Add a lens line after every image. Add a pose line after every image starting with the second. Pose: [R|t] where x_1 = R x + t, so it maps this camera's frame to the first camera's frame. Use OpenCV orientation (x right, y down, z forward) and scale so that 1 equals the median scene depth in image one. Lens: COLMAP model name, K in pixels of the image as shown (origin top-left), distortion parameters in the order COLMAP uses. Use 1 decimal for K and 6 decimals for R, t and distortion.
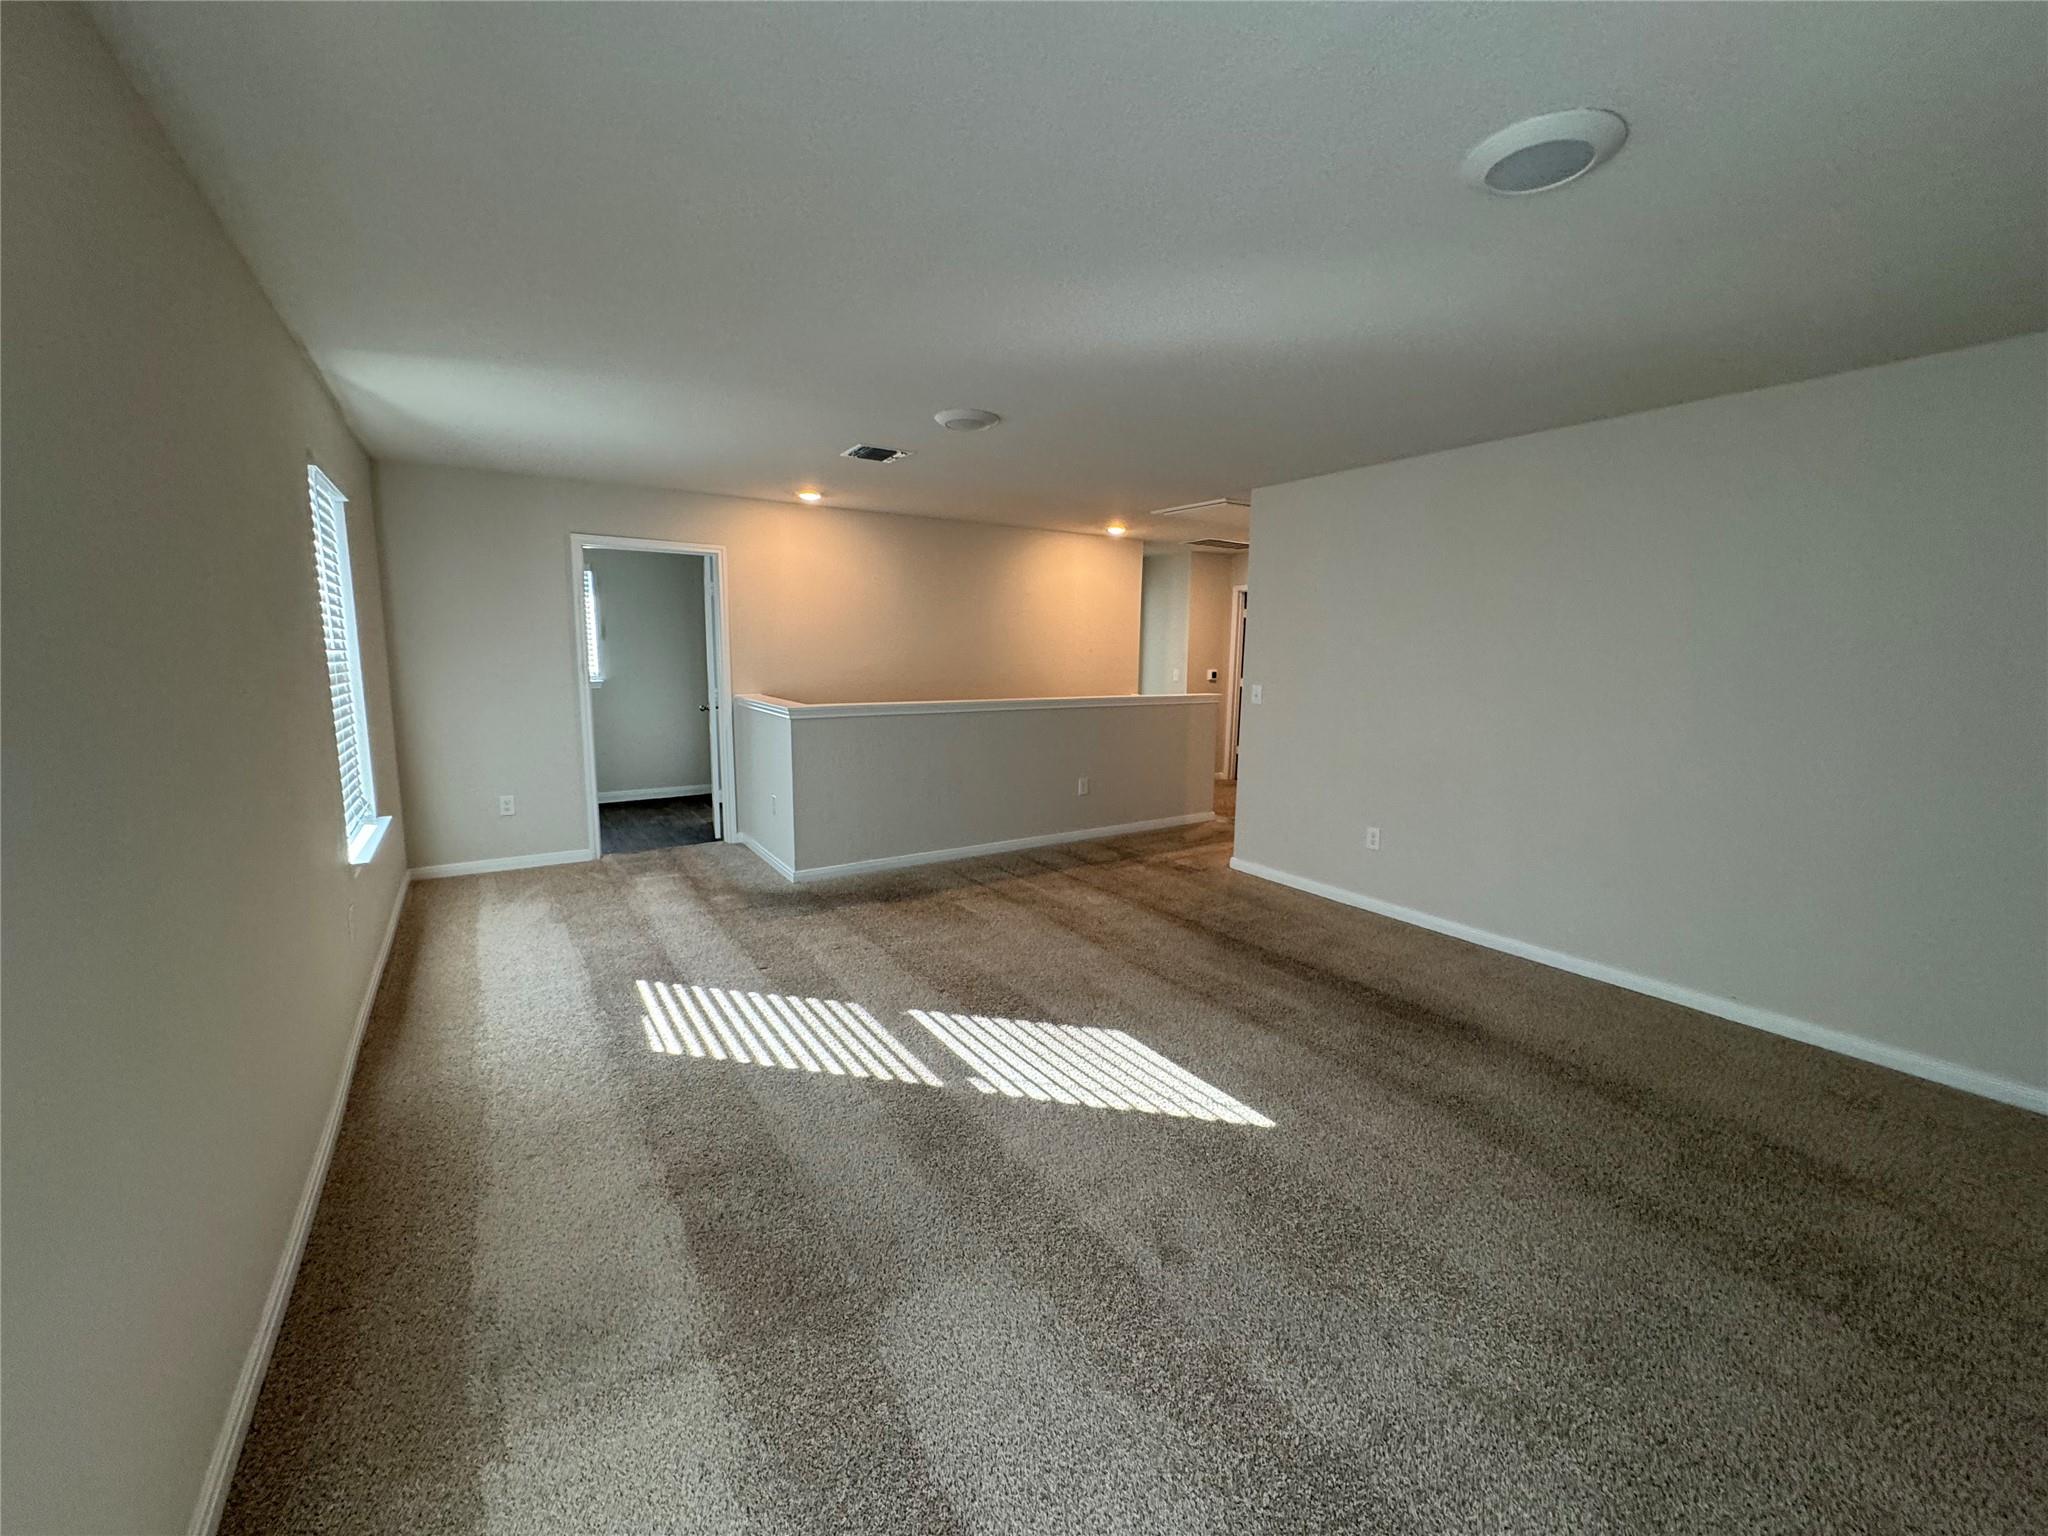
lens RADIAL K [[821.7, 0, 1024.0], [0, 821.7, 768.0], [0, 0, 1]] dist [0.000611, 0.000348]
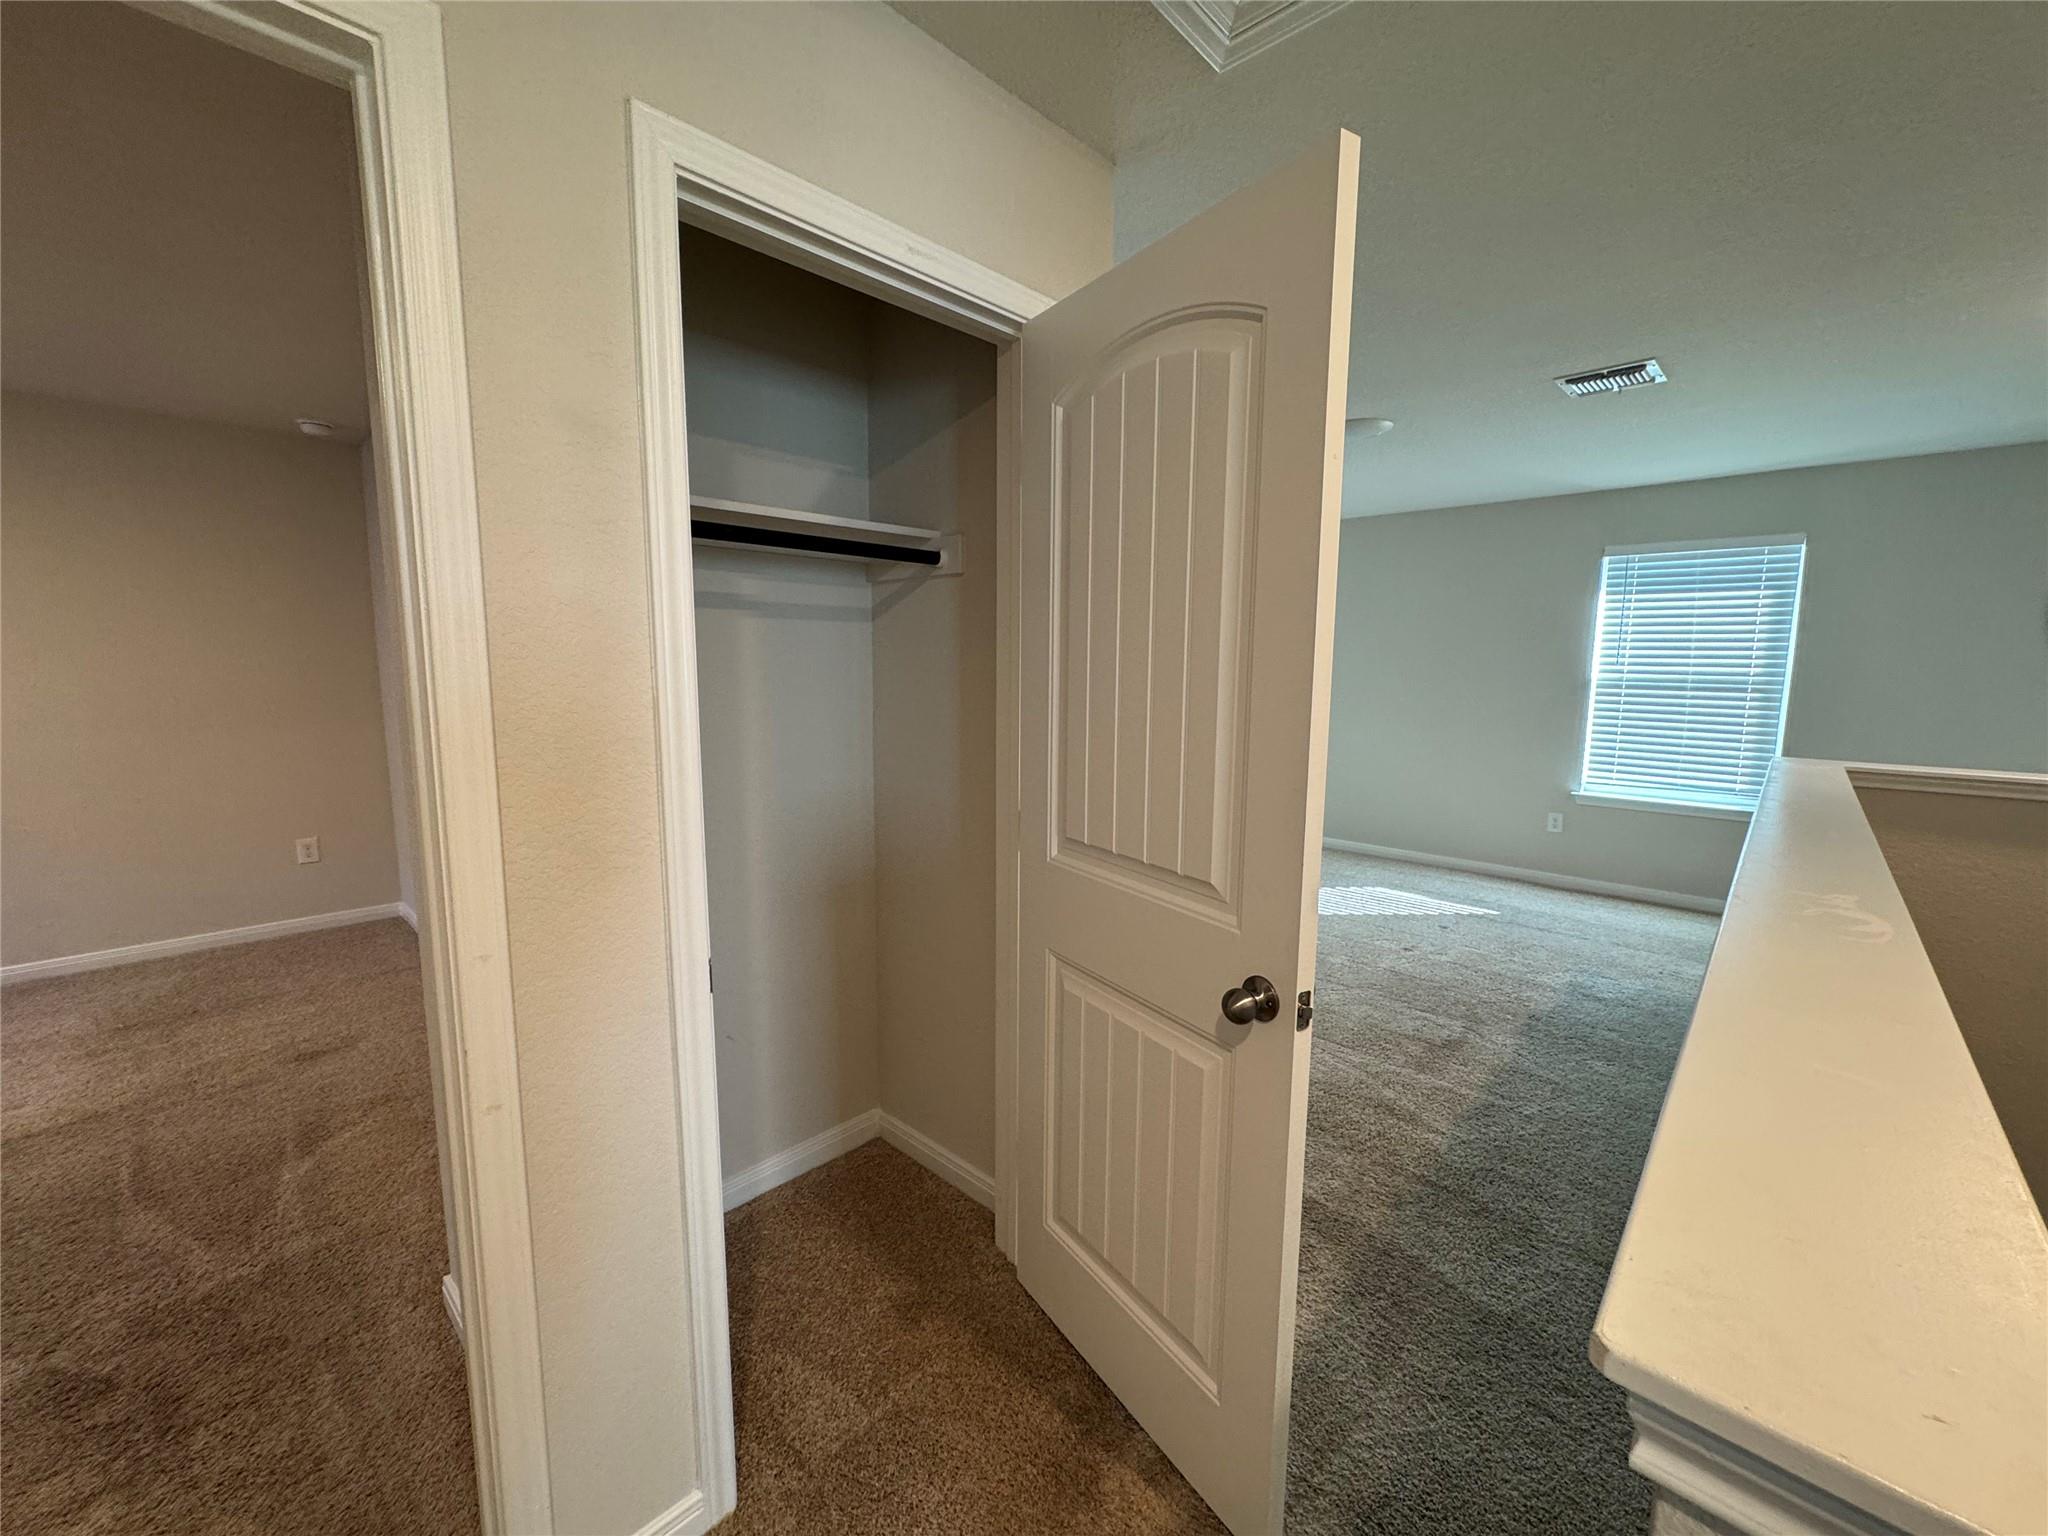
lens RADIAL K [[821.7, 0, 1024.0], [0, 821.7, 768.0], [0, 0, 1]] dist [0.000611, 0.000348]
pose [[-0.973236, 0.013449, -0.229413, 0.682154], [-0.050678, 0.961149, 0.271337, -0.339739], [0.224149, 0.275701, -0.934744, 2.368202]]
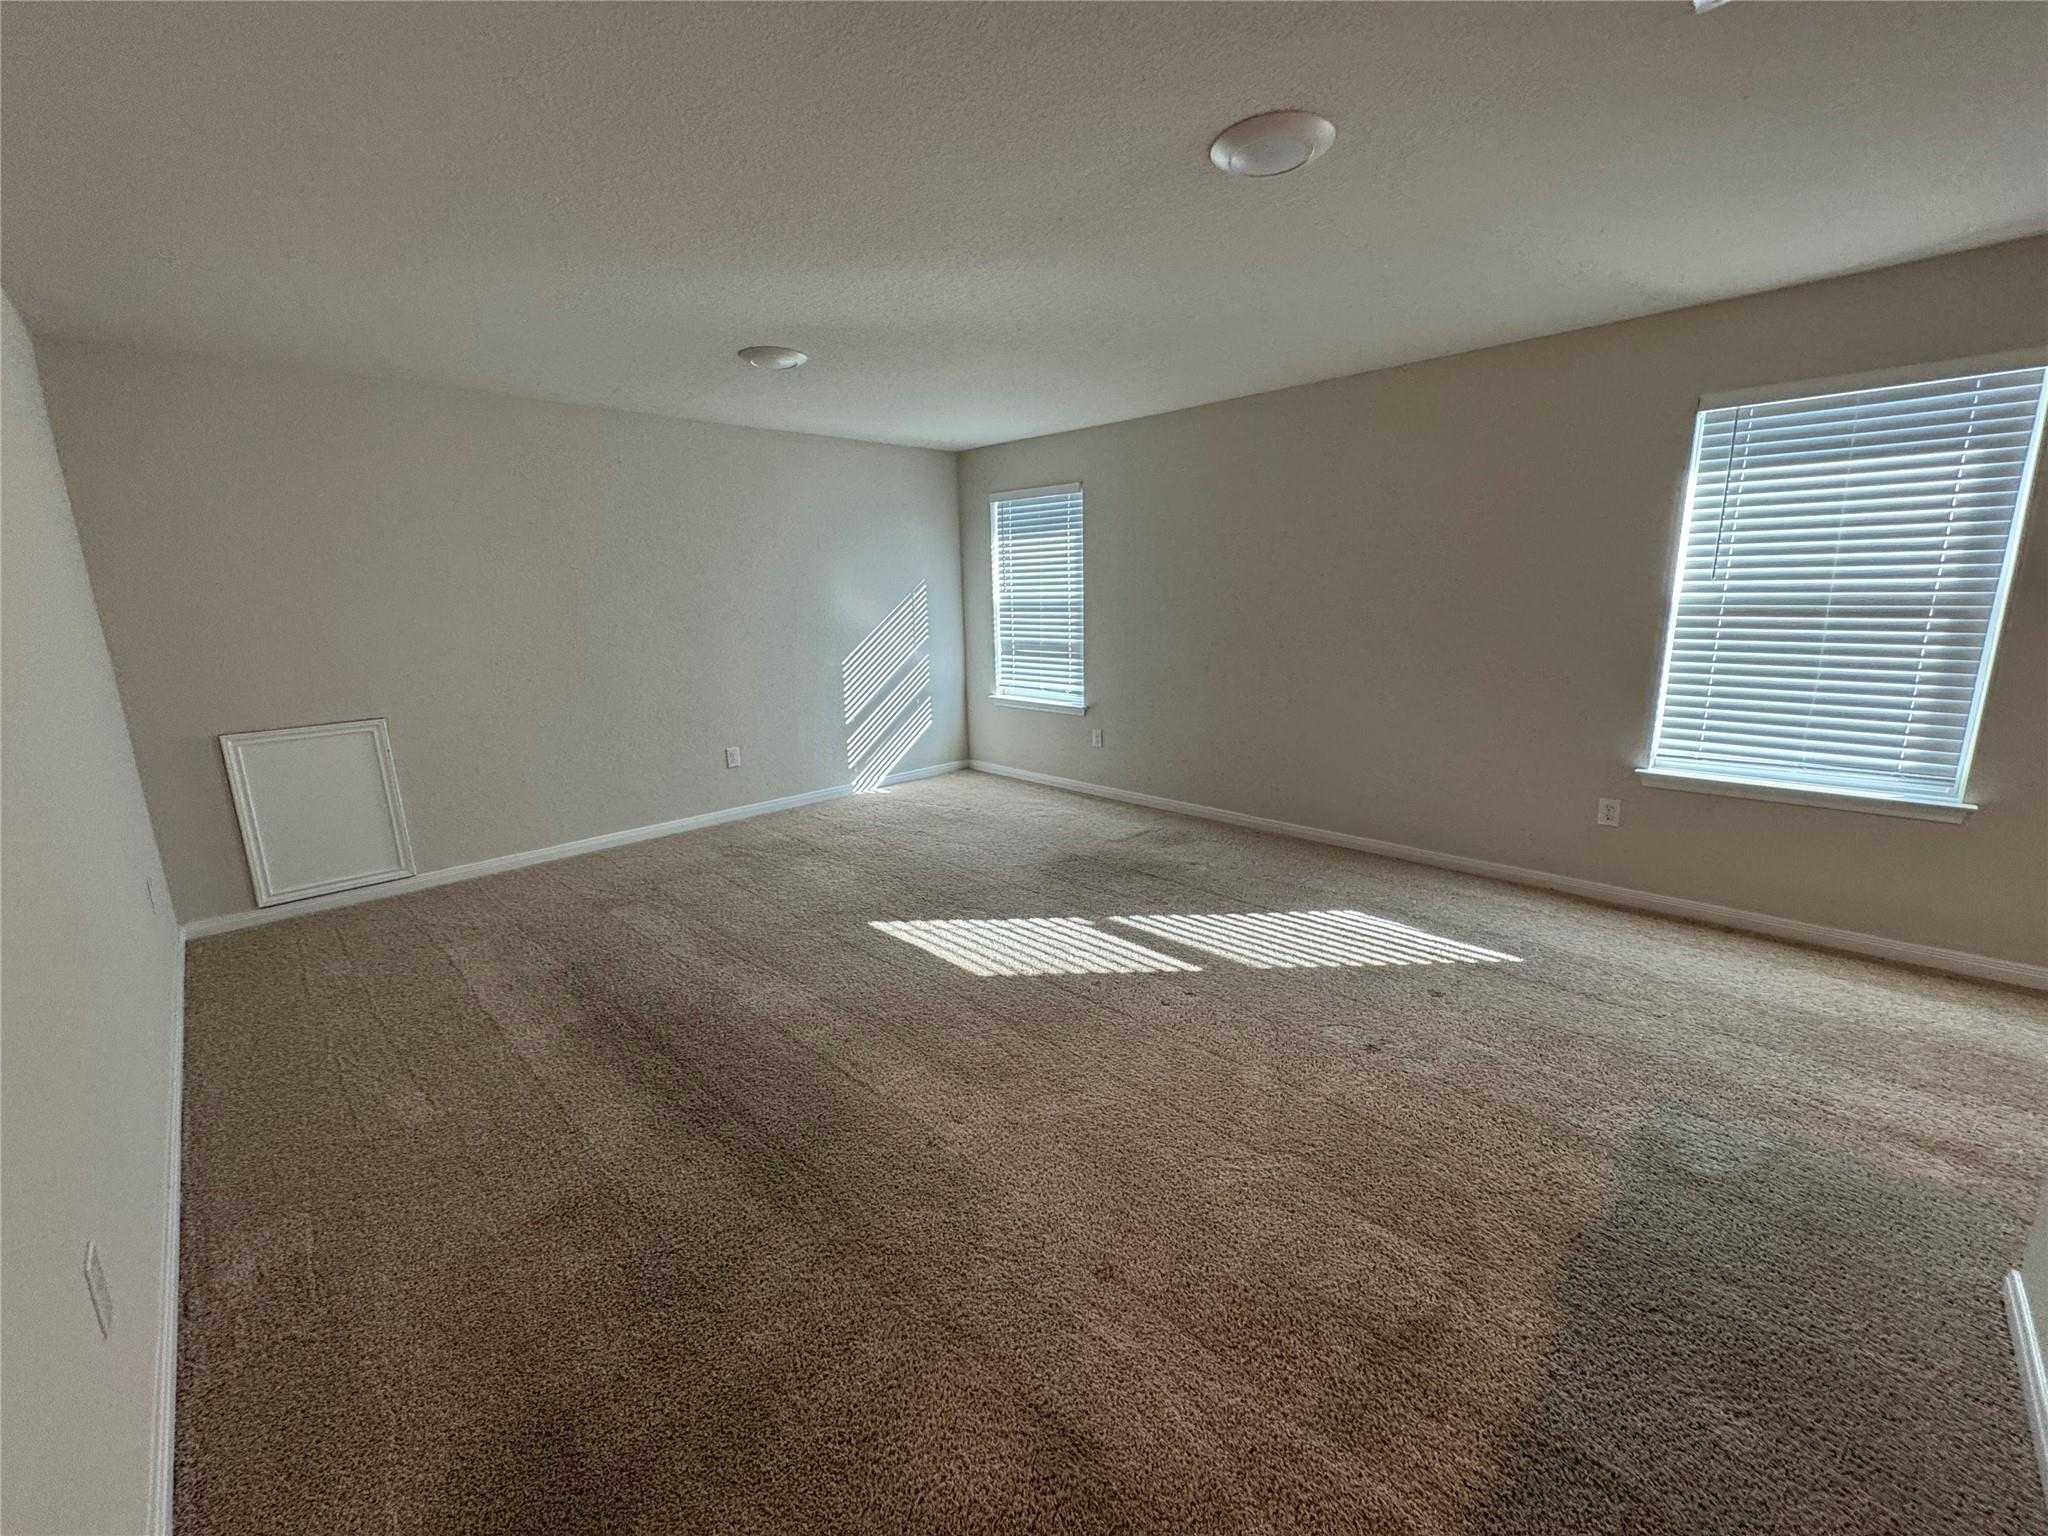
lens RADIAL K [[821.7, 0, 1024.0], [0, 821.7, 768.0], [0, 0, 1]] dist [0.000611, 0.000348]
pose [[-0.978456, 0.054922, -0.199017, 0.263944], [-0.018217, 0.937239, 0.348211, -0.278967], [0.205651, 0.344335, -0.916047, 1.929039]]
